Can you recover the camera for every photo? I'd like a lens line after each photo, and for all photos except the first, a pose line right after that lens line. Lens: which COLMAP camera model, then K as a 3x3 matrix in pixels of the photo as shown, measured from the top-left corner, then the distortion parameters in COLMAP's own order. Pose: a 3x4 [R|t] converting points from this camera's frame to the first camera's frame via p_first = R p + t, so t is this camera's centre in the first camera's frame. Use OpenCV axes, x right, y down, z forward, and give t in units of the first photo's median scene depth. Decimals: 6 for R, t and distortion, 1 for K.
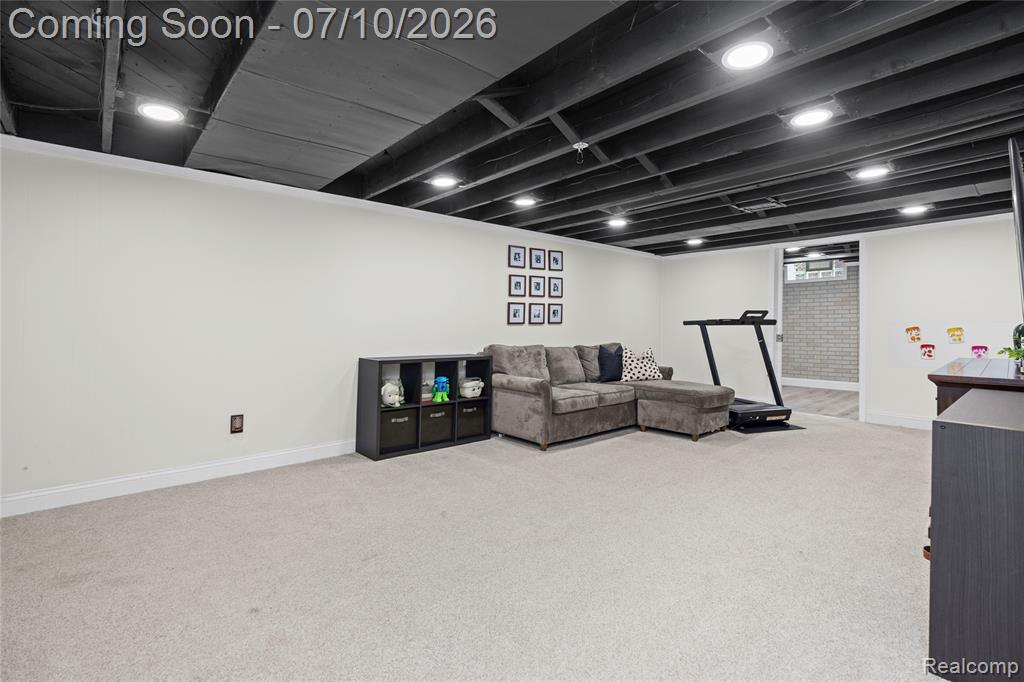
lens RADIAL K [[474.7, 0, 504.9], [0, 474.7, 324.3], [0, 0, 1]] dist [-0.000061, -0.000483]
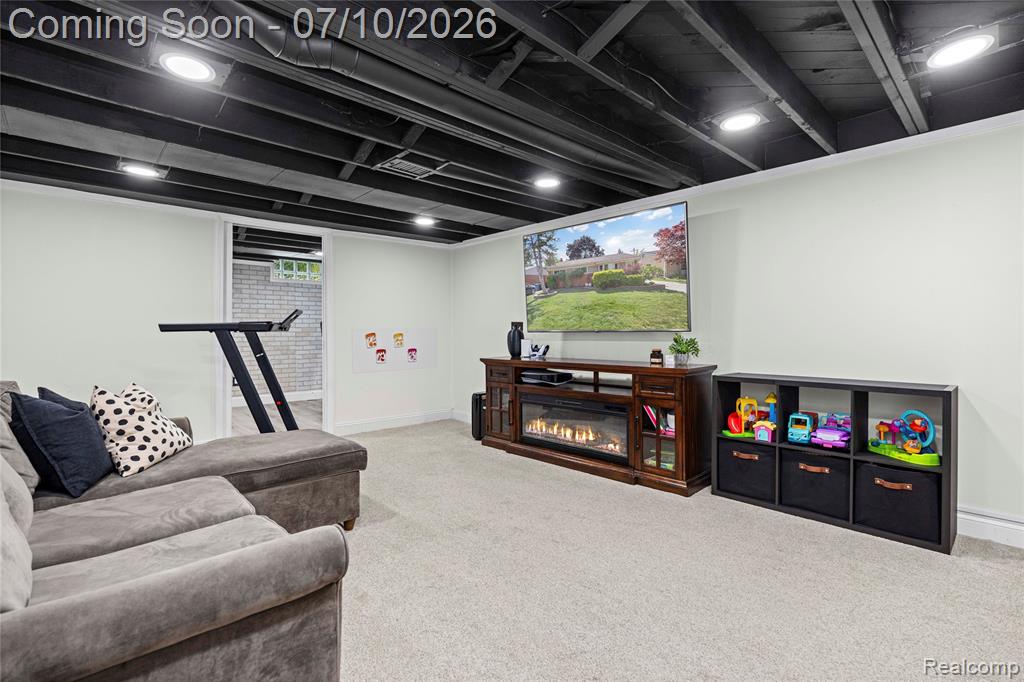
lens RADIAL K [[469.0, 0, 512.0], [0, 469.0, 341.0], [0, 0, 1]] dist [-0.003531, -0.000022]
pose [[-0.047424, -0.022287, 0.998626, -0.166026], [-0.000234, 0.999751, 0.022301, 0.000440], [-0.998875, 0.000824, -0.047418, 0.753239]]
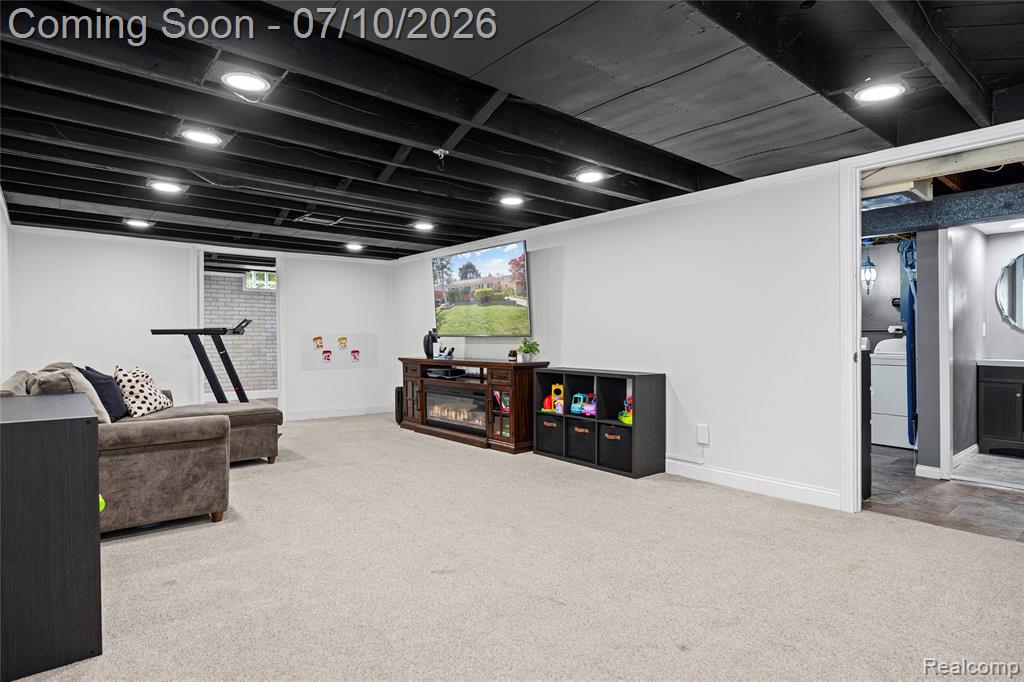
lens RADIAL K [[551.4, 0, 509.7], [0, 551.4, 360.0], [0, 0, 1]] dist [0.002372, -0.000452]
pose [[0.013927, -0.042295, 0.999008, -0.576941], [-0.005304, 0.999088, 0.042372, 0.002270], [-0.999889, -0.005888, 0.013690, 0.486331]]
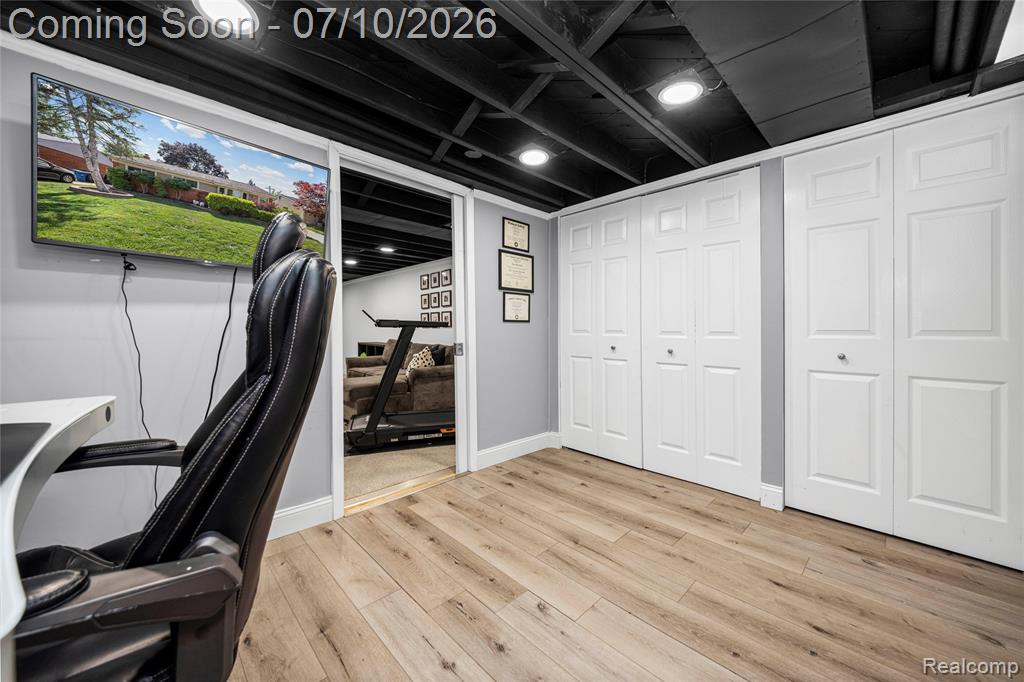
lens RADIAL K [[372.3, 0, 511.4], [0, 372.3, 336.8], [0, 0, 1]] dist [0.001403, 0.000175]
pose [[-0.996751, -0.015400, -0.079060, 0.209426], [-0.015898, 0.999858, 0.005667, 0.109050], [0.078961, 0.006905, -0.996854, 1.171445]]
